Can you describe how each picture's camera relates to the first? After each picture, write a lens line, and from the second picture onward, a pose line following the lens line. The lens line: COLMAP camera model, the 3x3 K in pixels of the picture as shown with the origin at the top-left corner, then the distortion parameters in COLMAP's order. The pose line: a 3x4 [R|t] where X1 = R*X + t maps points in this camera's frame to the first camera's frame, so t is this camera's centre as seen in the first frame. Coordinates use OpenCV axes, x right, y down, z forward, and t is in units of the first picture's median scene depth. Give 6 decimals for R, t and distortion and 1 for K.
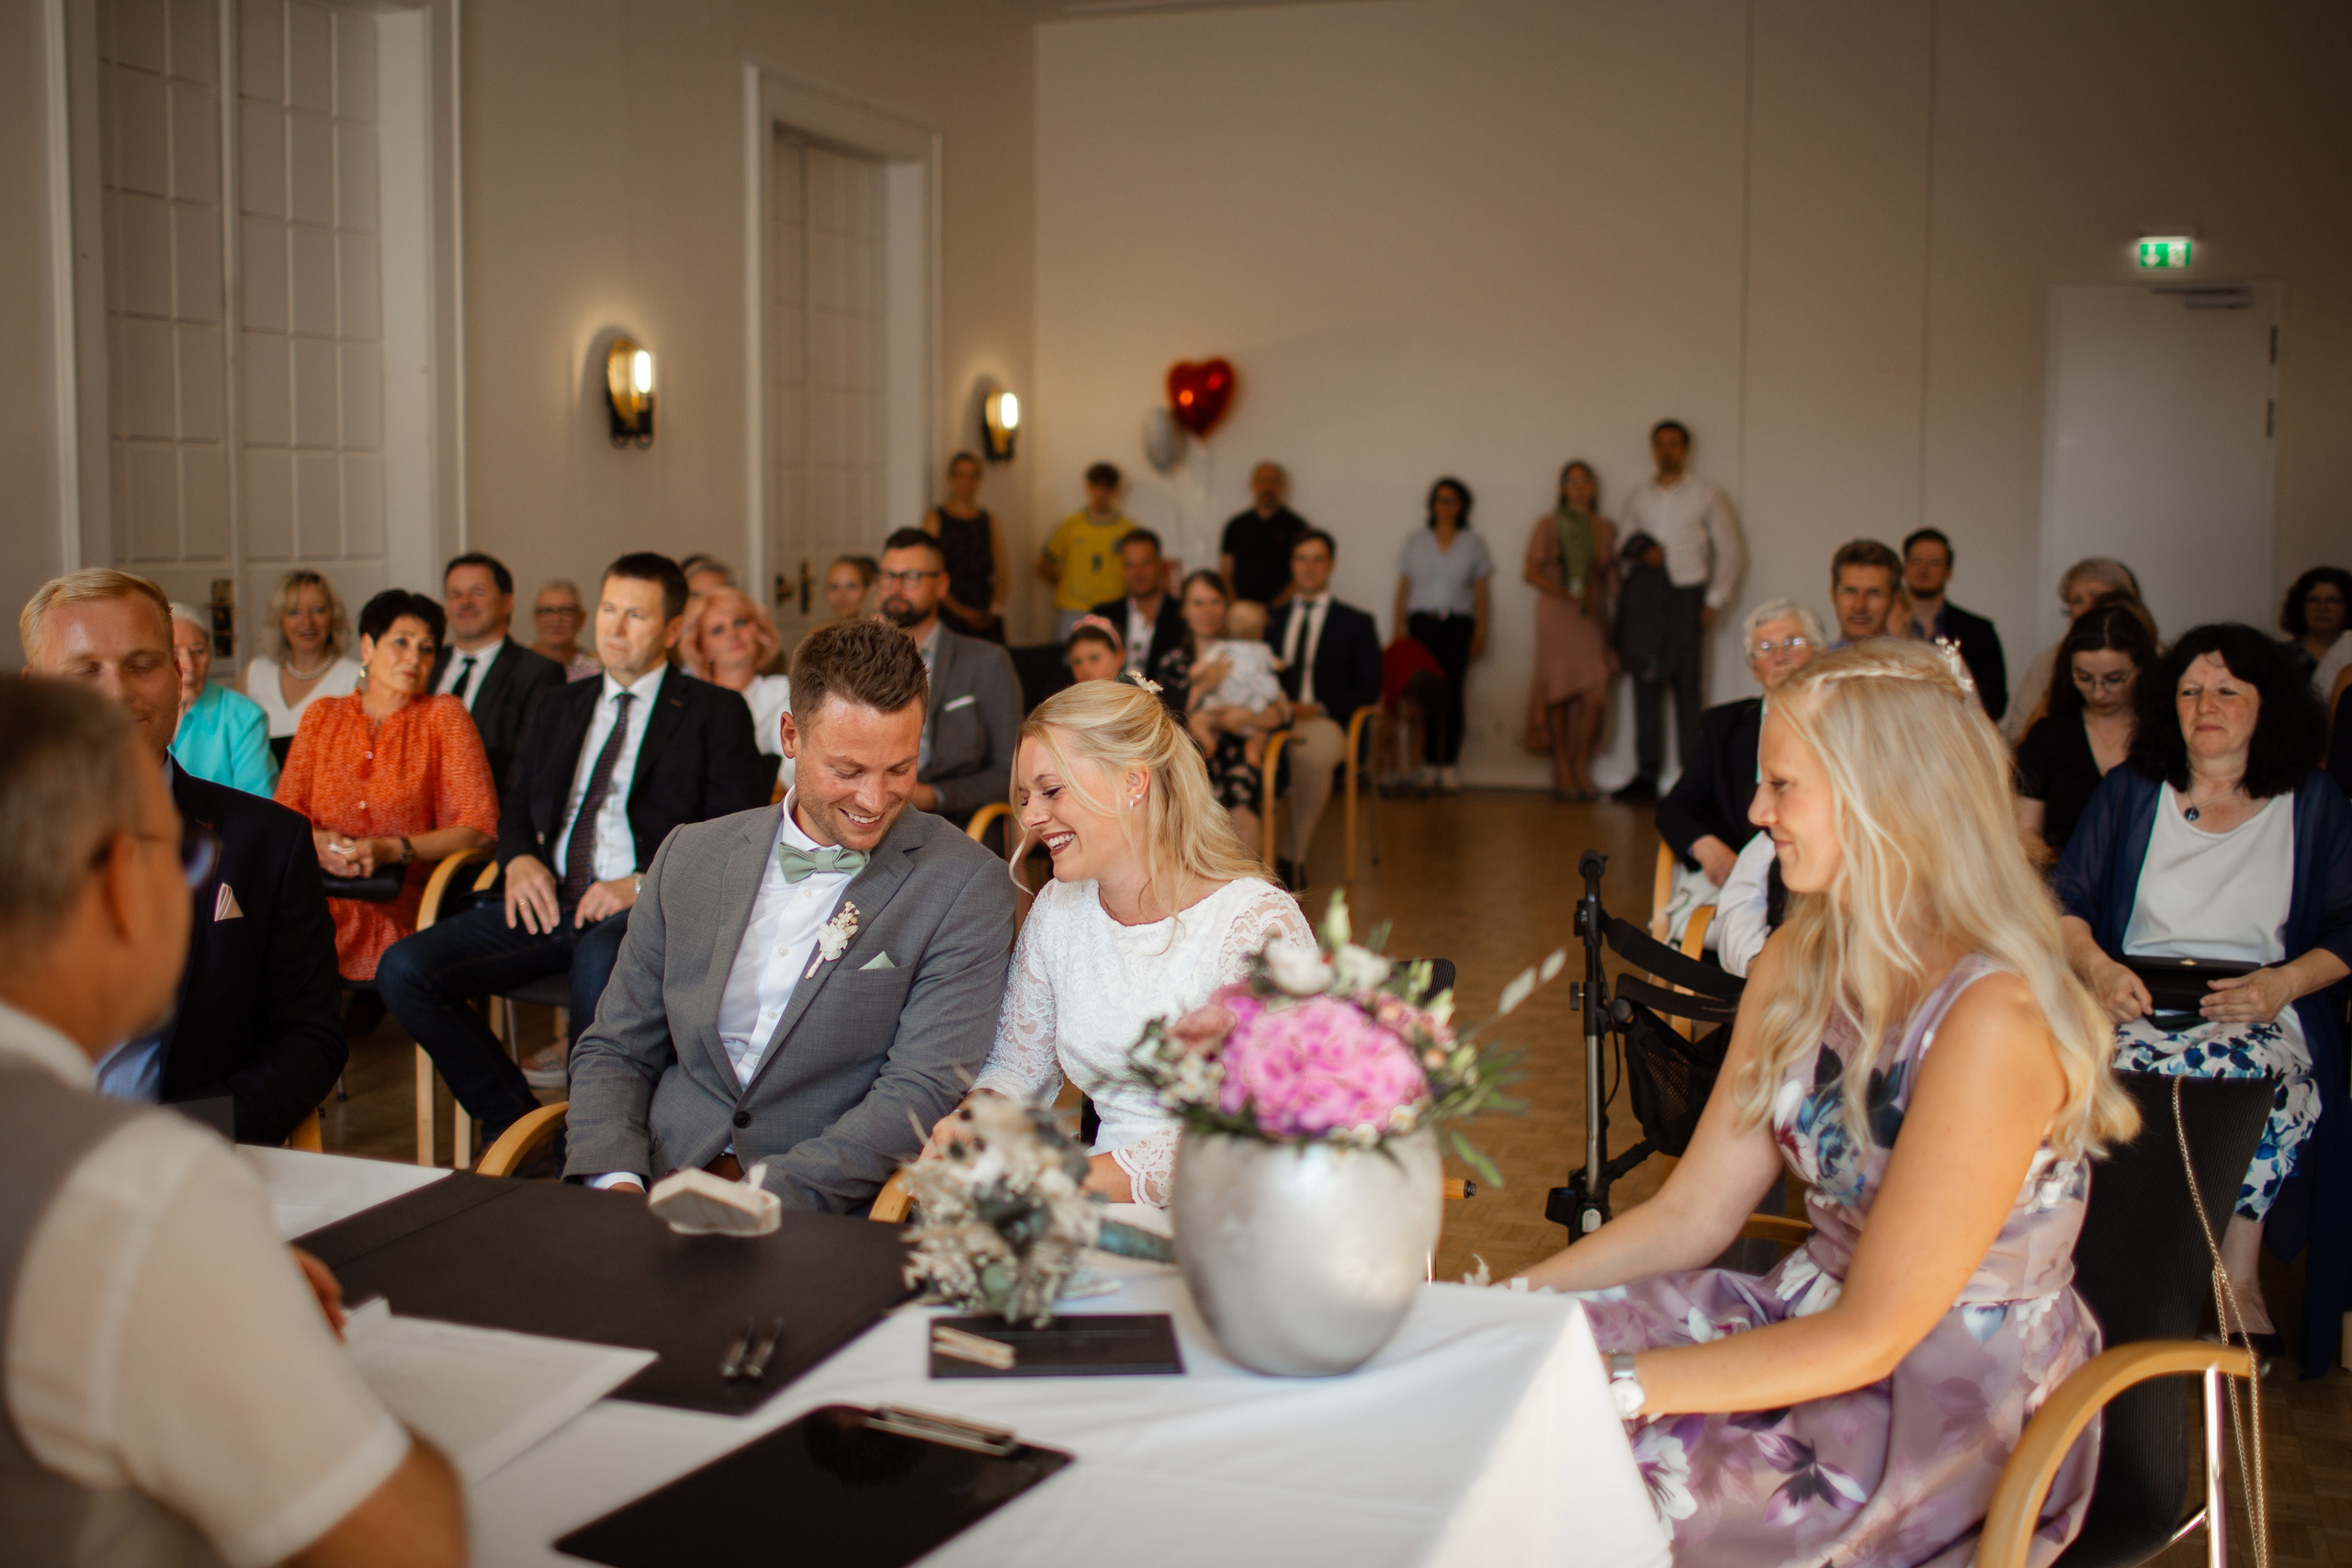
lens RADIAL K [[2377.6, 0, 1176.0], [0, 2377.6, 784.0], [0, 0, 1]] dist [-0.001556, 0.000346]
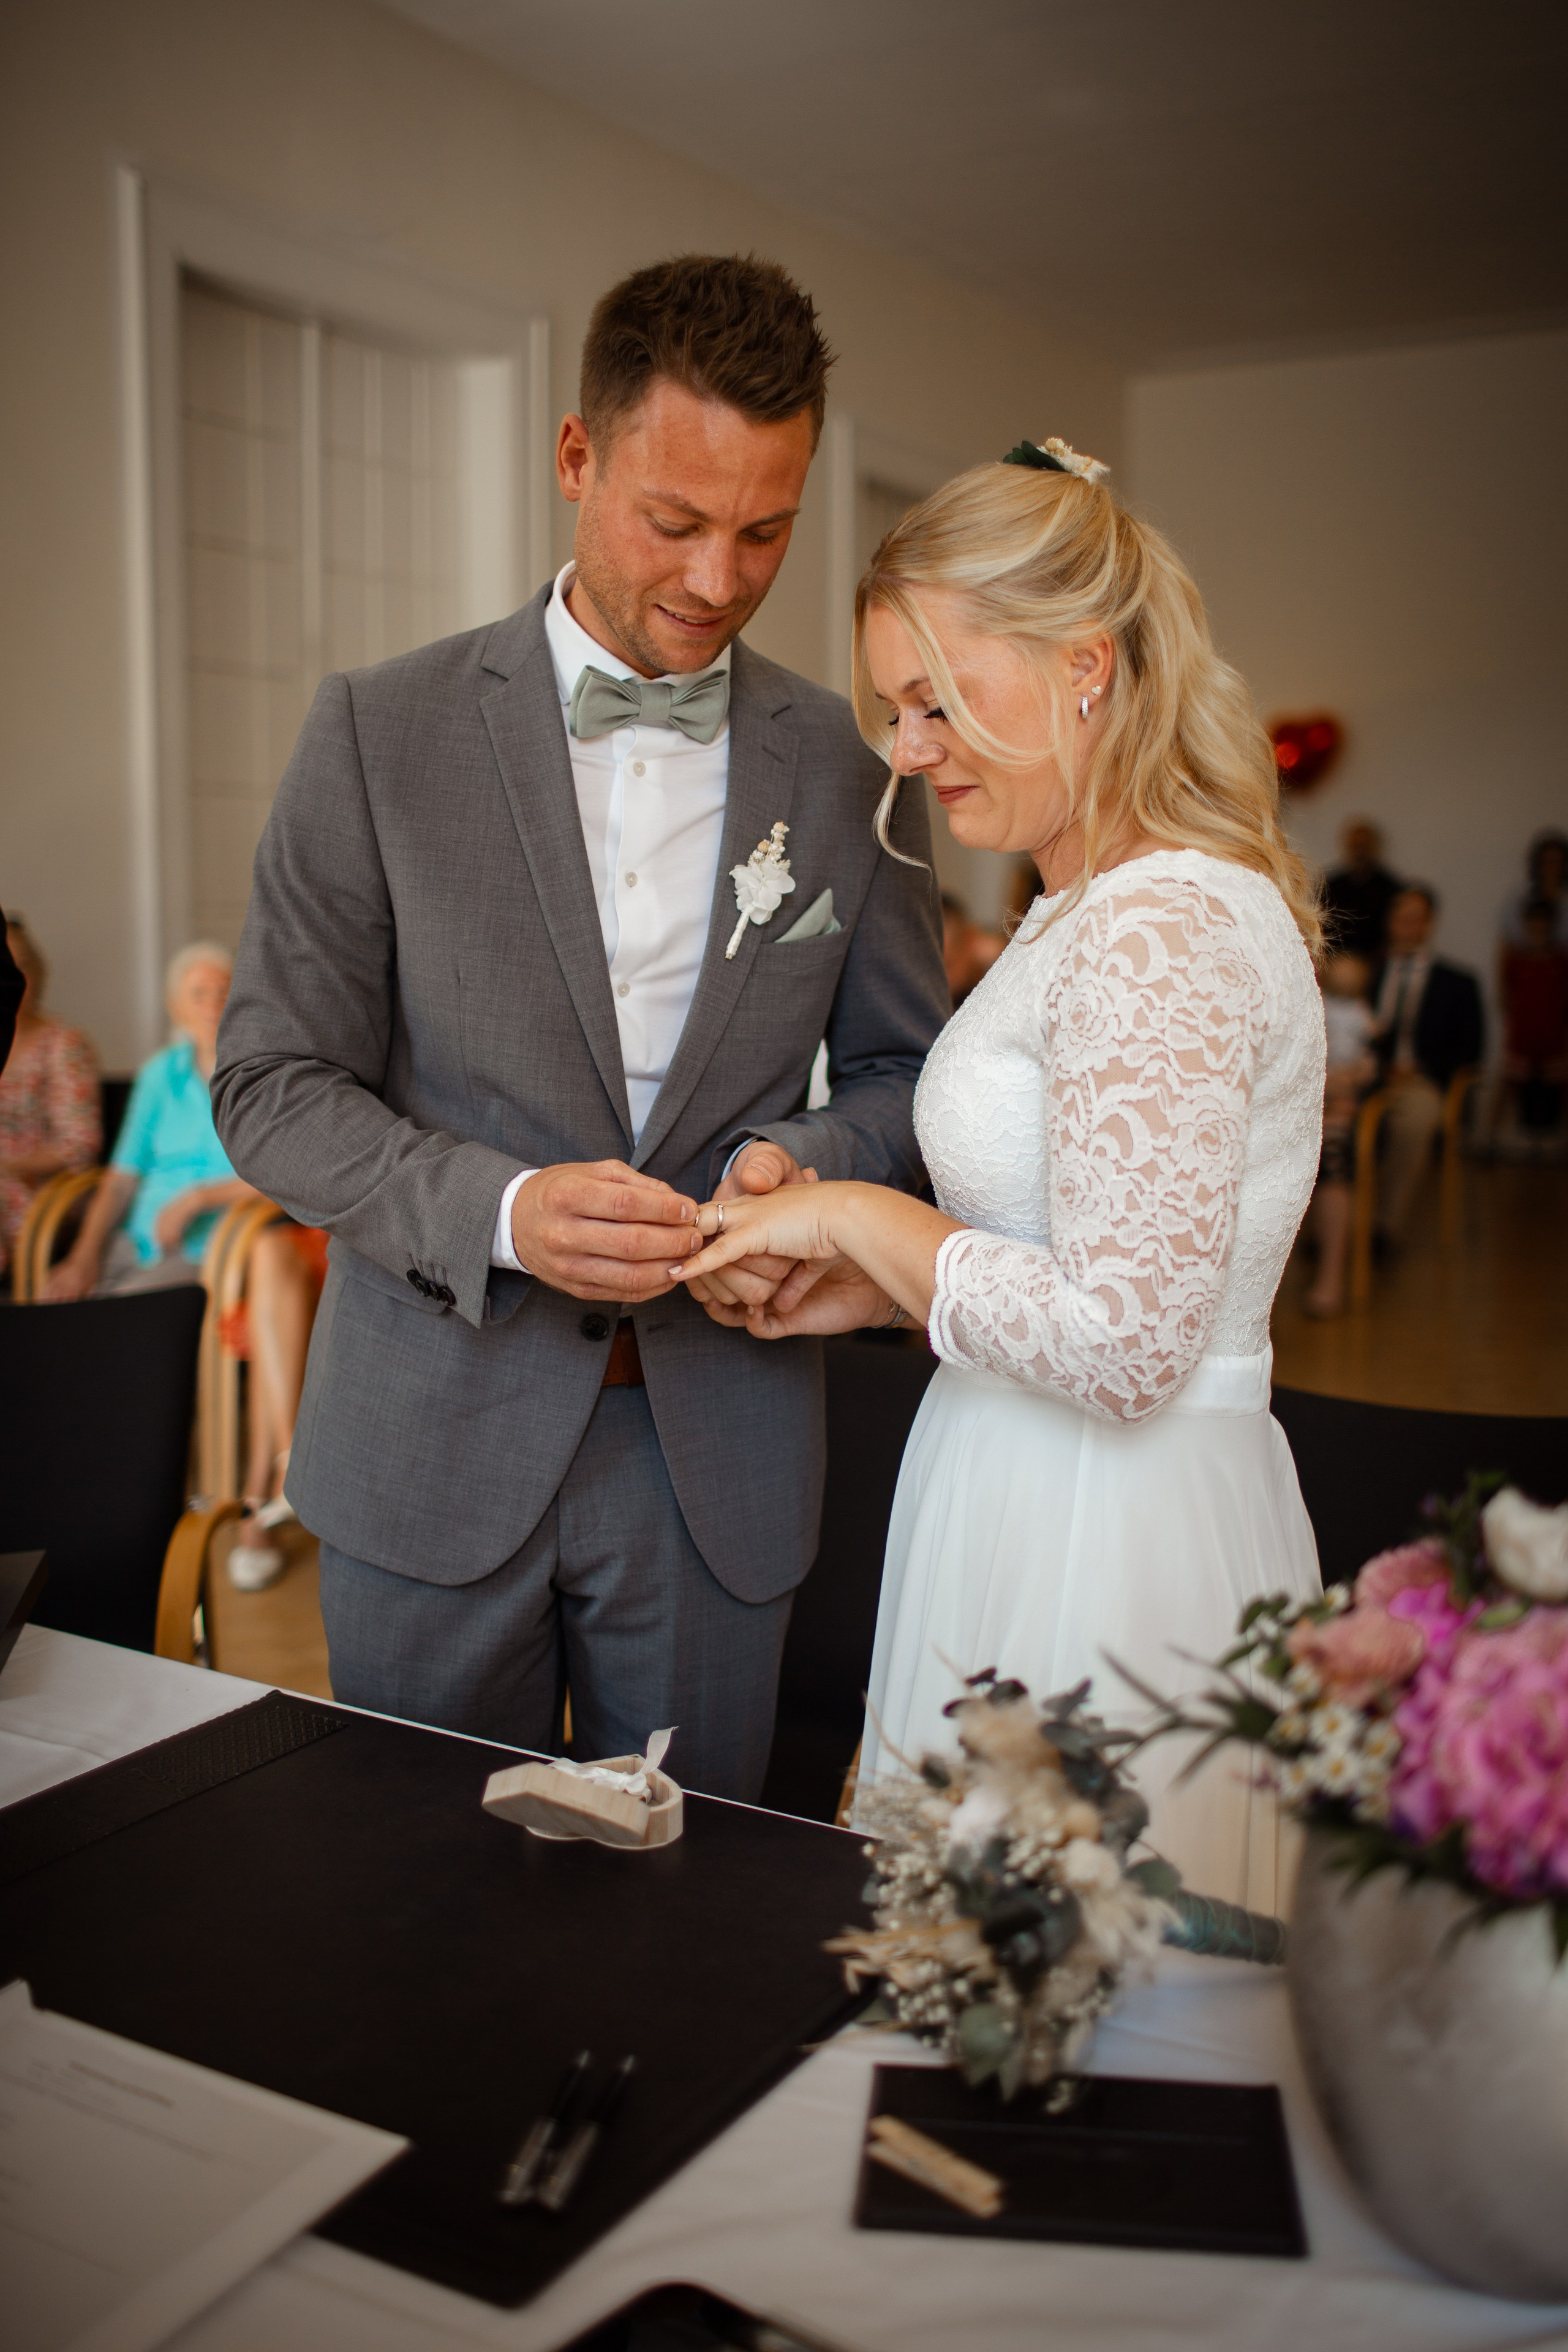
lens RADIAL K [[2259.3, 0, 781.2], [0, 2259.3, 1208.9], [0, 0, 1]] dist [-0.038323, -0.001330]
pose [[0.978370, 0.023241, -0.205551, -0.013905], [-0.016866, 0.999322, 0.032712, -0.013925], [0.206172, -0.028538, 0.978100, 0.439450]]
